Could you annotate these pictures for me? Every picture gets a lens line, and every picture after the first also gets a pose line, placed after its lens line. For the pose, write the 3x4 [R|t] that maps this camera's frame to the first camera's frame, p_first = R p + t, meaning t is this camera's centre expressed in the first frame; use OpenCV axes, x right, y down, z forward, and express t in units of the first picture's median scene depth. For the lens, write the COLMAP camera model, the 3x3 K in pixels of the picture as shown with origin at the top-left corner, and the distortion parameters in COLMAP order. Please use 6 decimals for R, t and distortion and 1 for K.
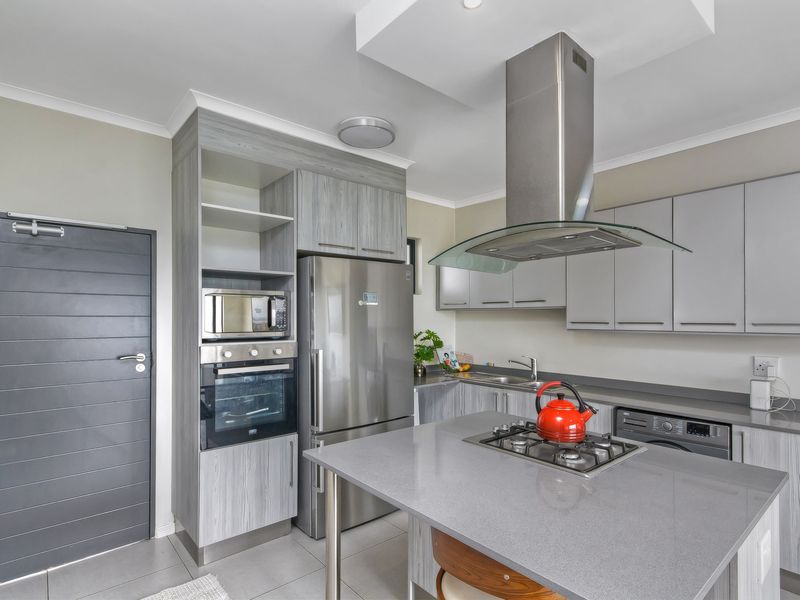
lens RADIAL K [[426.2, 0, 408.9], [0, 426.2, 314.1], [0, 0, 1]] dist [0.030696, -0.000127]
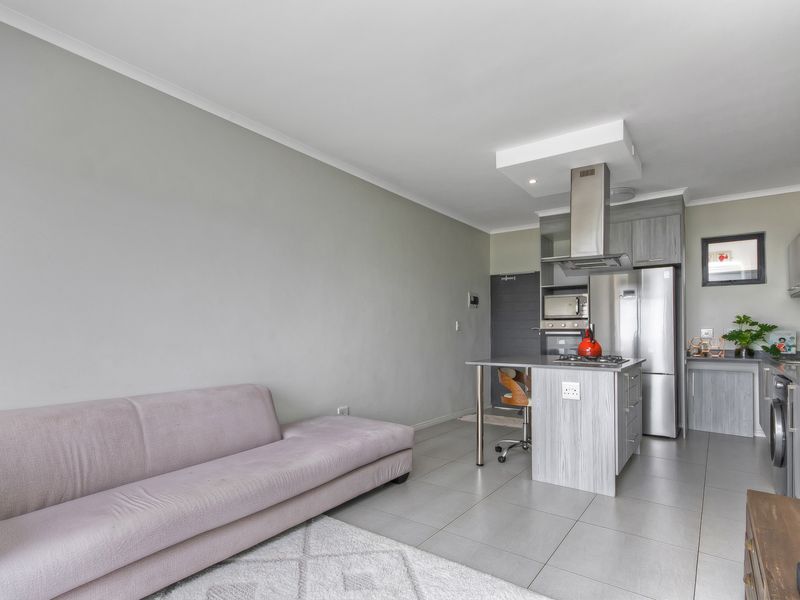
lens RADIAL K [[435.1, 0, 402.0], [0, 435.1, 319.2], [0, 0, 1]] dist [0.000406, 0.000205]
pose [[0.233222, -0.024262, -0.972121, 1.351019], [0.009341, 0.999698, -0.022709, 0.092920], [0.972379, -0.003784, 0.233378, -0.215954]]
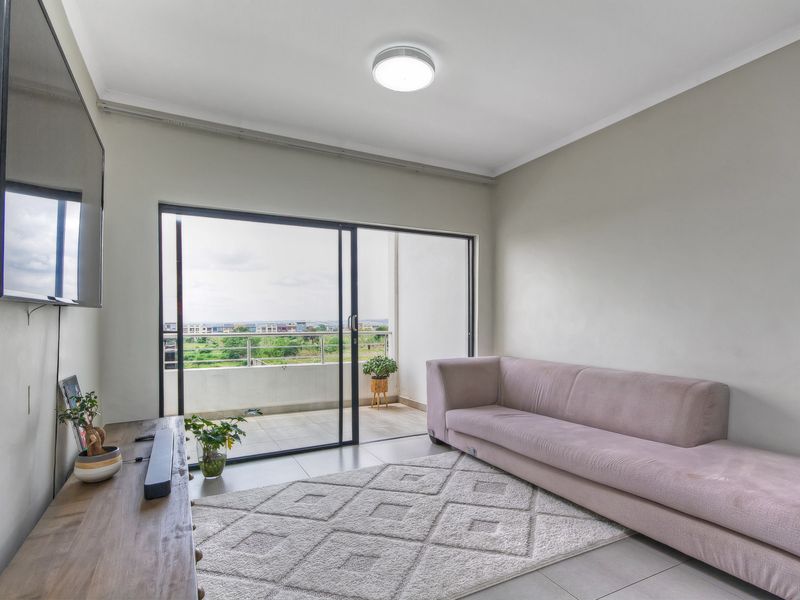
lens RADIAL K [[441.3, 0, 421.0], [0, 441.3, 323.6], [0, 0, 1]] dist [-0.002589, -0.000416]
pose [[-0.975140, -0.003112, 0.221567, 0.588675], [-0.002134, 0.999987, 0.004656, 0.100398], [-0.221579, 0.004067, -0.975134, 0.714690]]
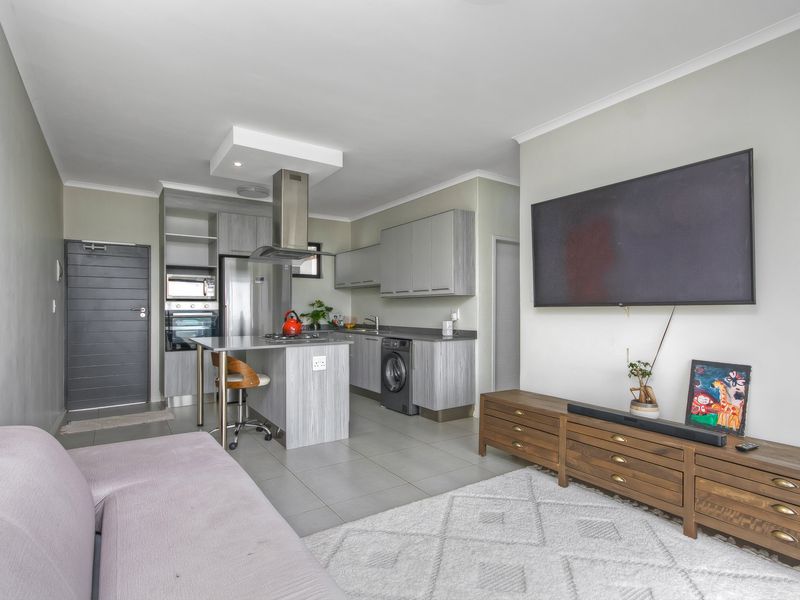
lens RADIAL K [[424.9, 0, 412.5], [0, 424.9, 305.6], [0, 0, 1]] dist [0.000716, 0.000990]
pose [[0.995557, -0.000429, -0.094165, 0.776871], [0.000868, 0.999989, 0.004628, 0.071868], [0.094162, -0.004689, 0.995546, -0.805626]]
